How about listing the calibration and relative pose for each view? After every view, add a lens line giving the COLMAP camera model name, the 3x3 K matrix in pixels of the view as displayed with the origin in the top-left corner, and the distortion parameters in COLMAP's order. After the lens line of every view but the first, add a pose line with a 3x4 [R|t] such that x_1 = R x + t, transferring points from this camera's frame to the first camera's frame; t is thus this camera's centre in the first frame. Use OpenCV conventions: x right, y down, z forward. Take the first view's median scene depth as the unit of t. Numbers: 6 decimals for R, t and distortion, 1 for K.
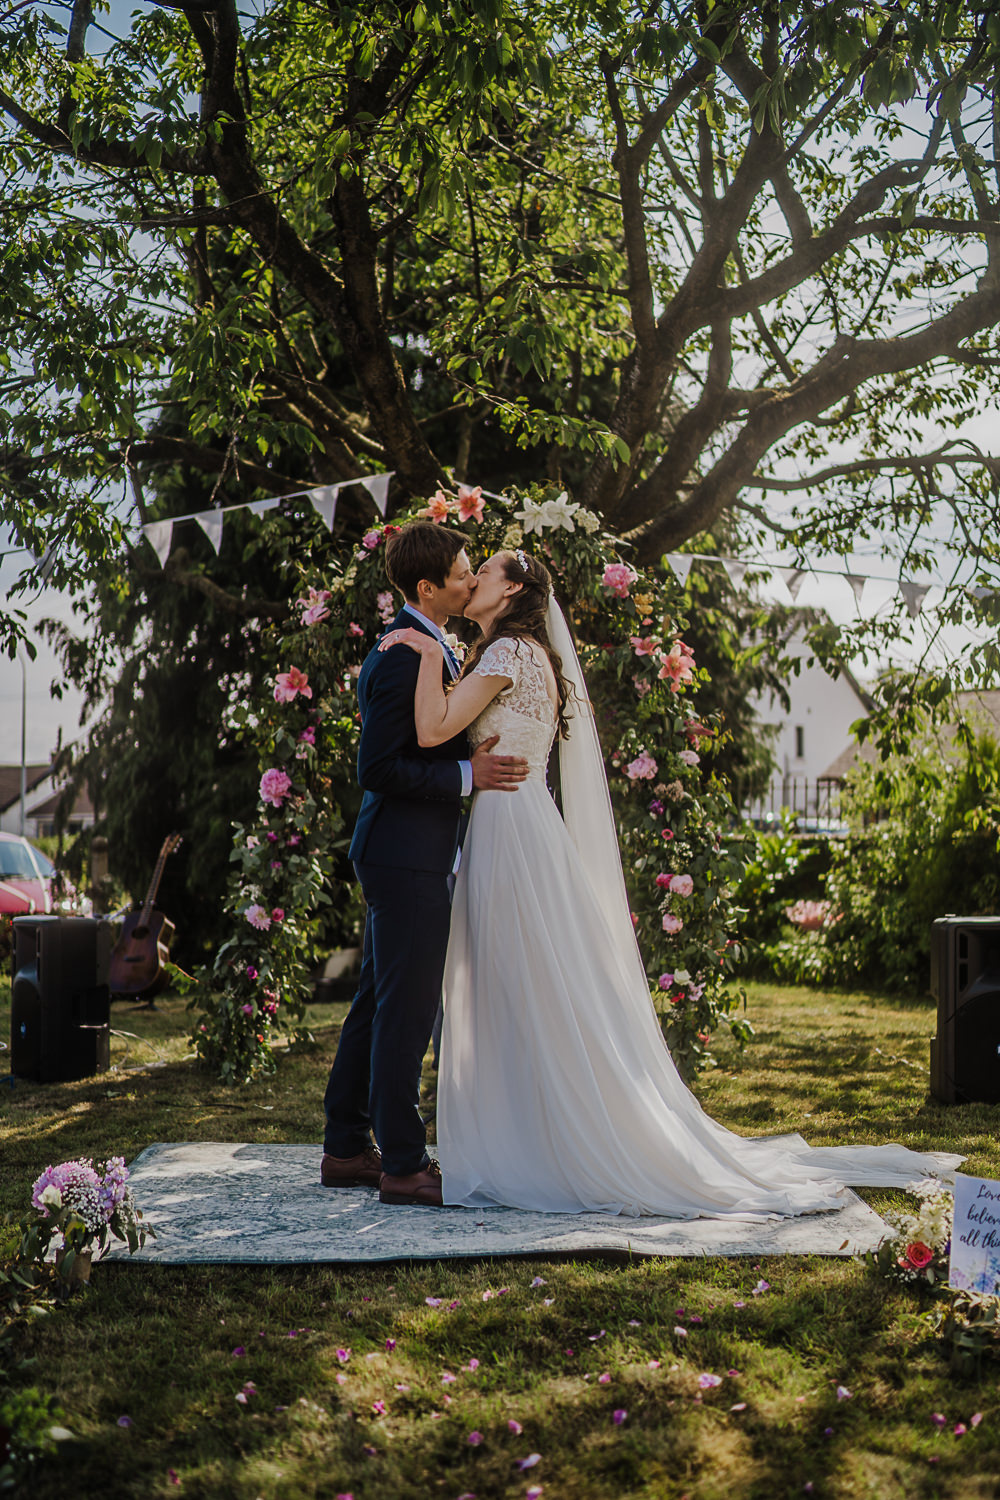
lens RADIAL K [[1430.9, 0, 500.0], [0, 1430.9, 750.0], [0, 0, 1]] dist [-0.115687, 0.184481]
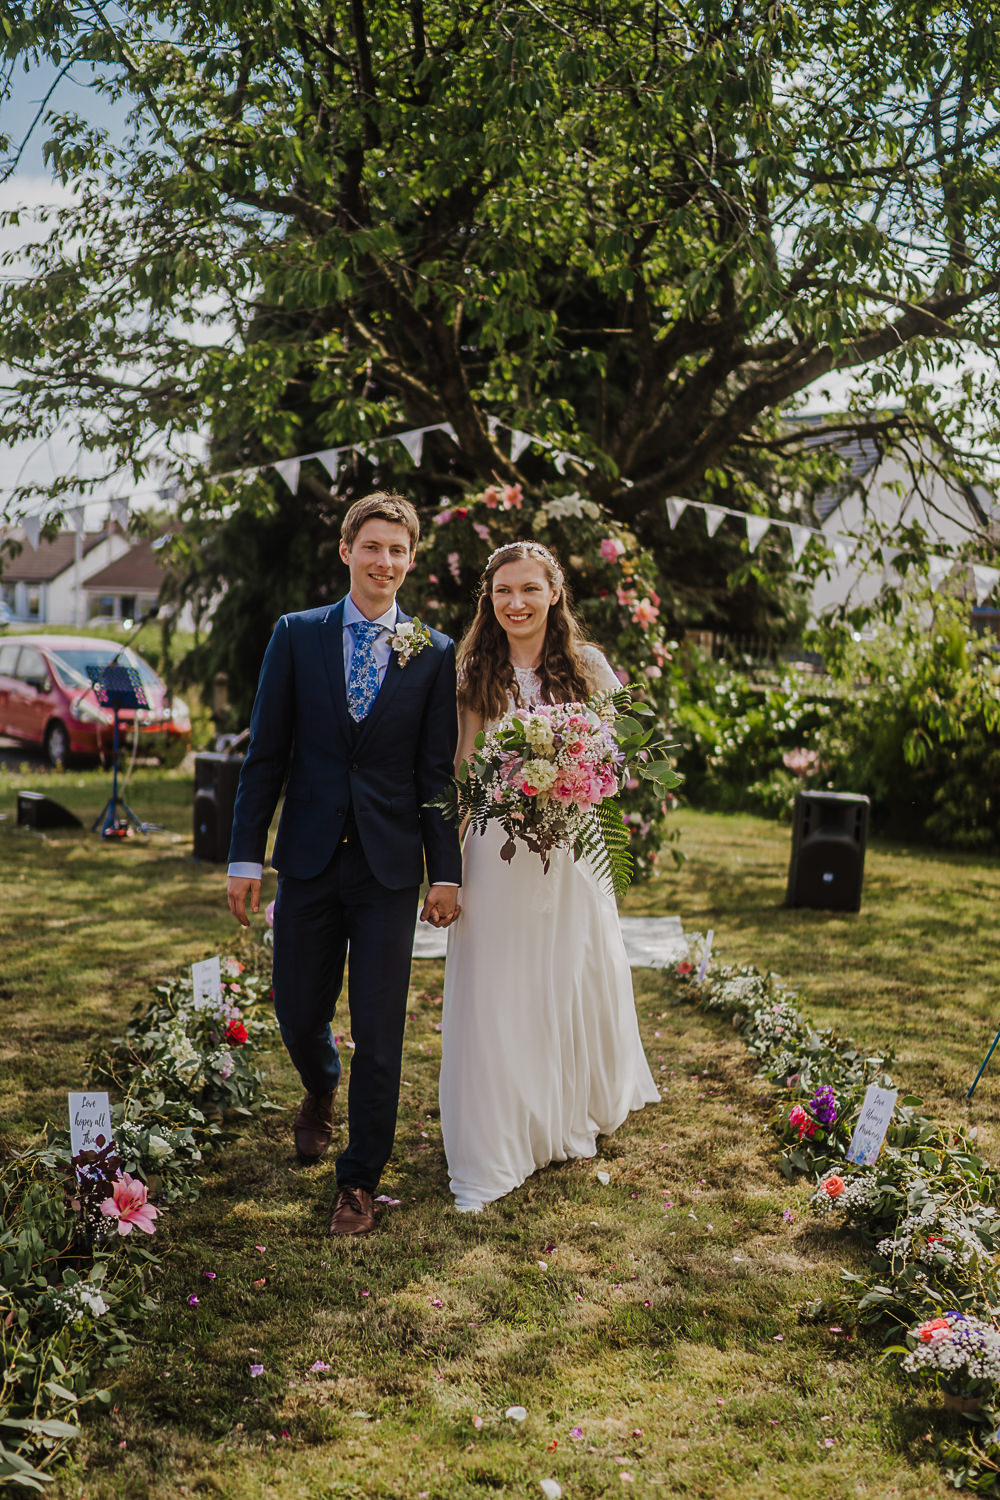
lens RADIAL K [[1516.4, 0, 495.1], [0, 1516.4, 793.8], [0, 0, 1]] dist [-0.049101, 0.001592]
pose [[0.997398, 0.054115, -0.047630, 0.052446], [-0.045446, 0.984860, 0.167289, -0.130250], [0.055962, -0.164689, 0.984757, -0.602524]]
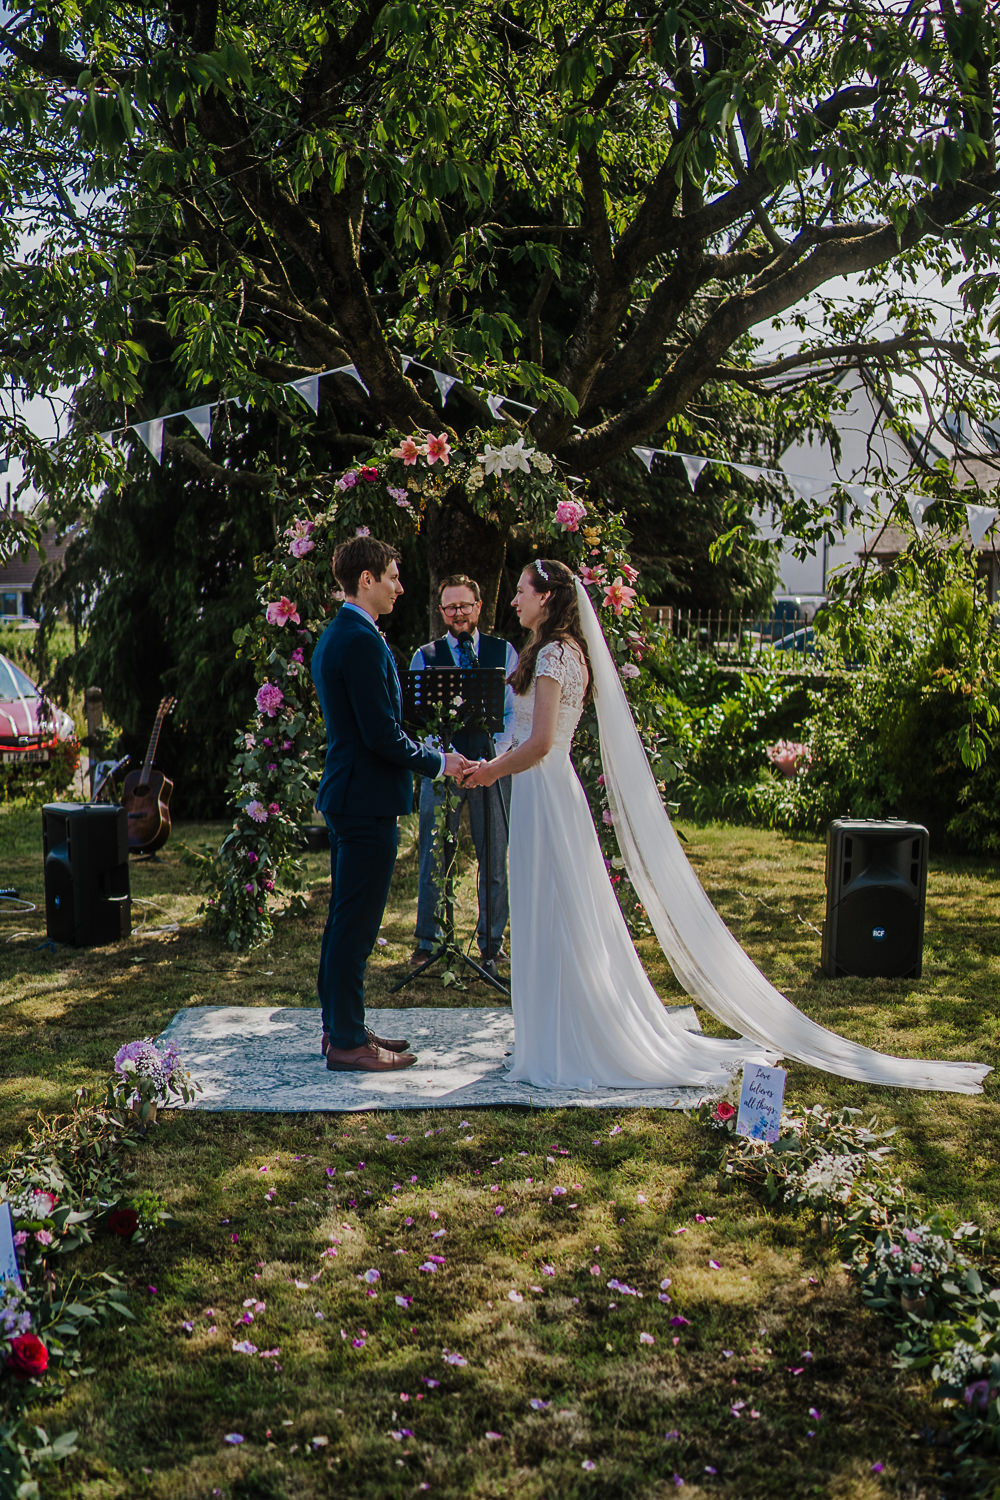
lens RADIAL K [[1586.9, 0, 477.4], [0, 1586.9, 805.3], [0, 0, 1]] dist [-0.057468, -0.006504]
pose [[0.999837, 0.006186, -0.016961, 0.033322], [-0.002984, 0.983165, 0.182694, -0.123698], [0.017805, -0.182613, 0.983024, -0.274438]]
